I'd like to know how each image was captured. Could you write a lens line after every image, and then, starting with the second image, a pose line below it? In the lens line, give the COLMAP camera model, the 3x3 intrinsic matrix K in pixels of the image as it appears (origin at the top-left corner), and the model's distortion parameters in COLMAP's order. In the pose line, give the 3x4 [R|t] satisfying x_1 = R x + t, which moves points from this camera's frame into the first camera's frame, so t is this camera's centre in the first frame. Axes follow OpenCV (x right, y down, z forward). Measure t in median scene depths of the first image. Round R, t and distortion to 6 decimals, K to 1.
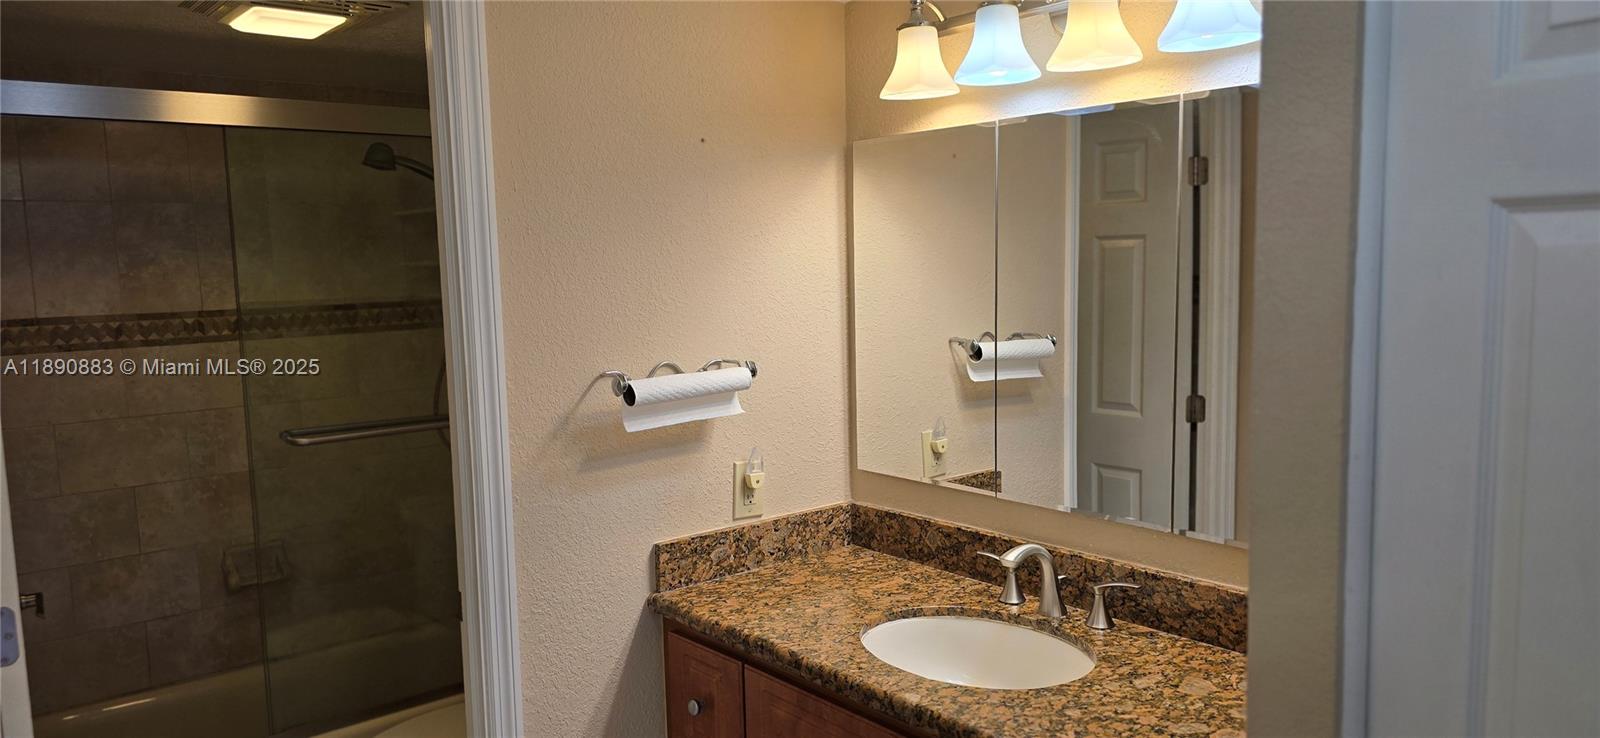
lens RADIAL K [[1069.2, 0, 798.3], [0, 1069.2, 376.5], [0, 0, 1]] dist [0.073960, -0.076012]
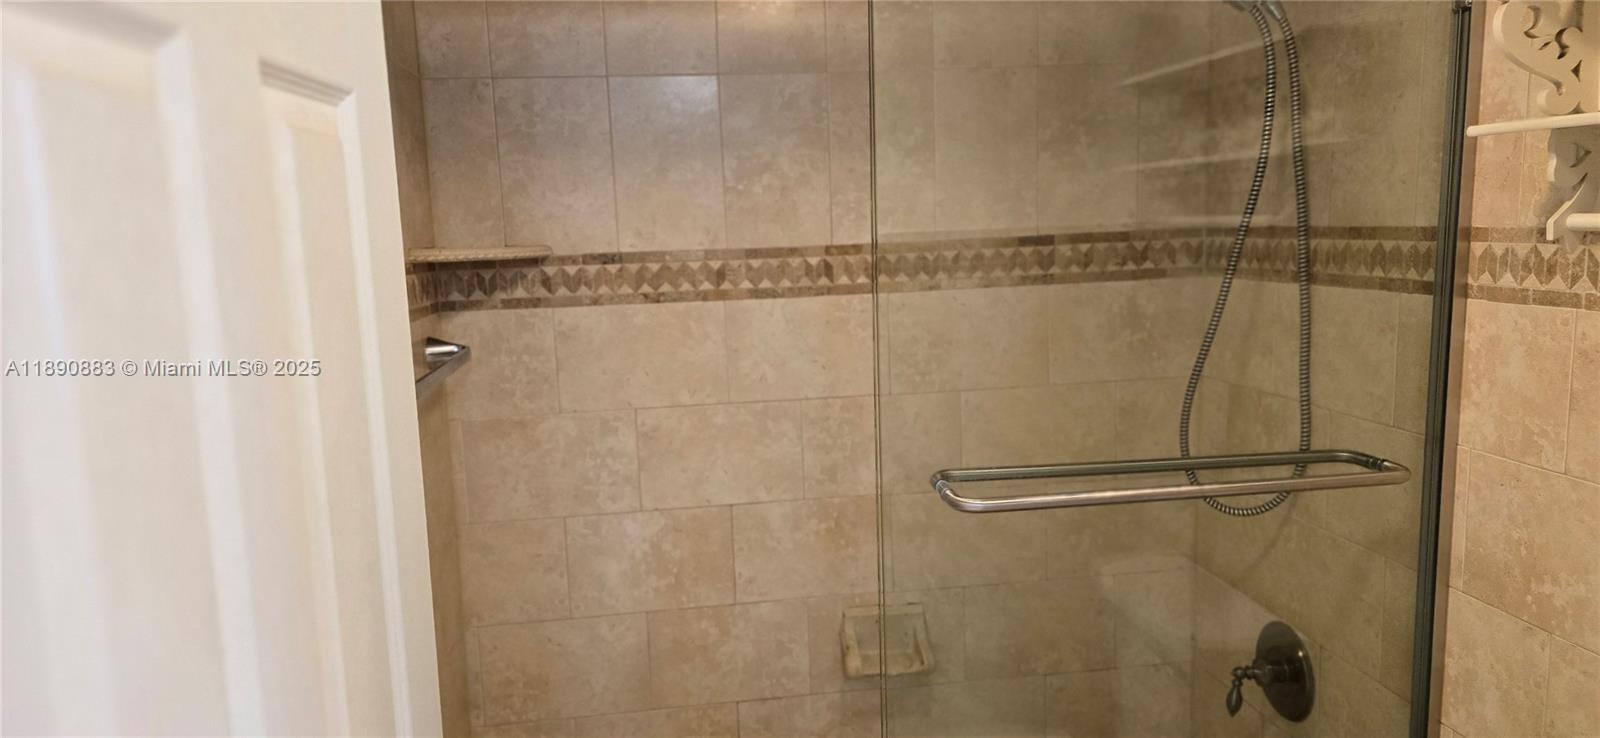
lens RADIAL K [[1069.2, 0, 796.1], [0, 1069.2, 373.5], [0, 0, 1]] dist [0.073960, -0.076012]
pose [[0.843239, 0.078534, -0.531772, -0.237231], [-0.047272, 0.996271, 0.072174, -0.031164], [0.535457, -0.035721, 0.843807, 0.478463]]
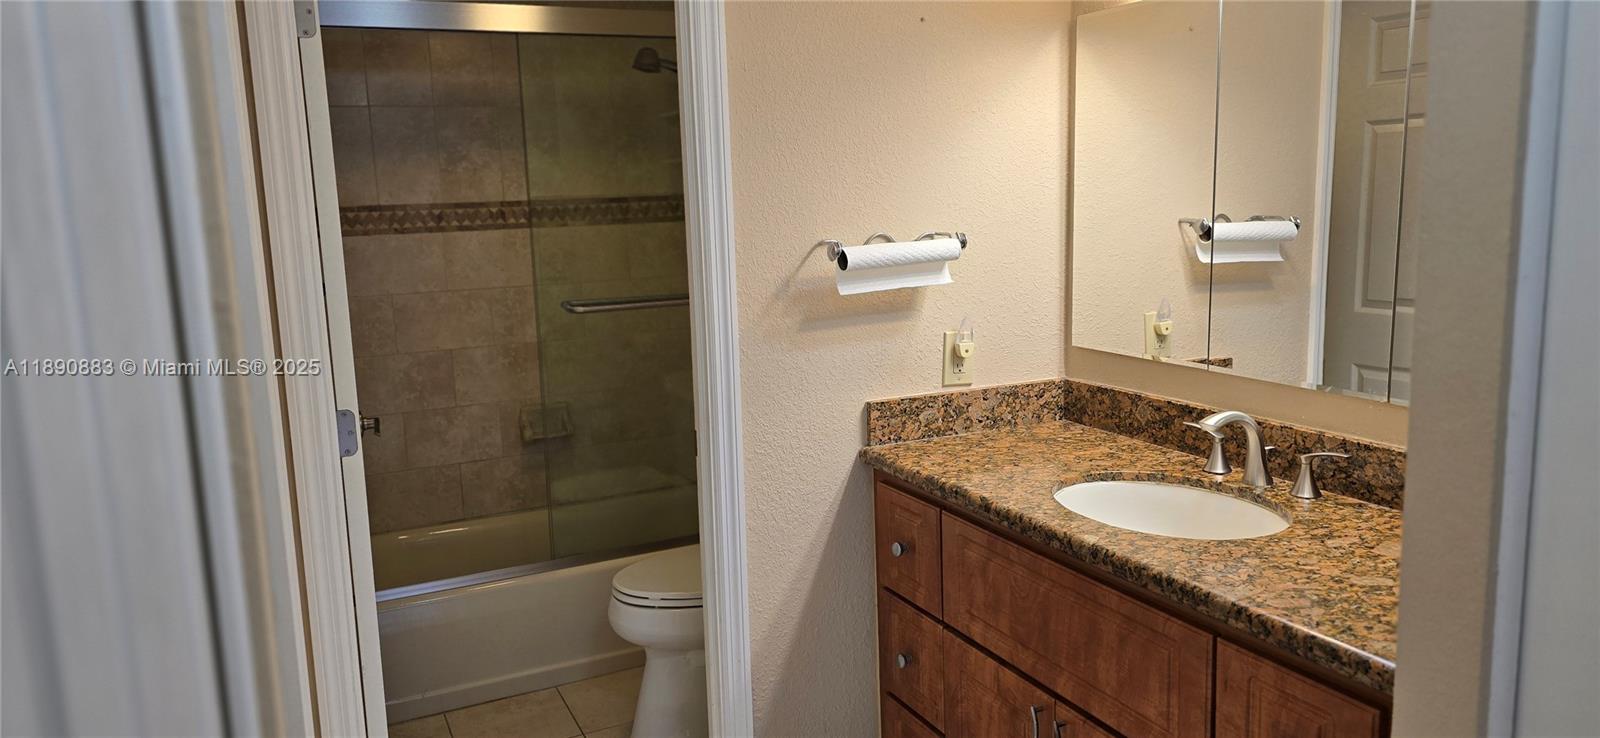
lens RADIAL K [[1069.2, 0, 795.3], [0, 1069.2, 354.1], [0, 0, 1]] dist [0.073960, -0.076012]
pose [[0.967916, 0.031185, -0.249332, 0.047242], [-0.018836, 0.998482, 0.051765, 0.039469], [0.250567, -0.045408, 0.967034, -0.044808]]
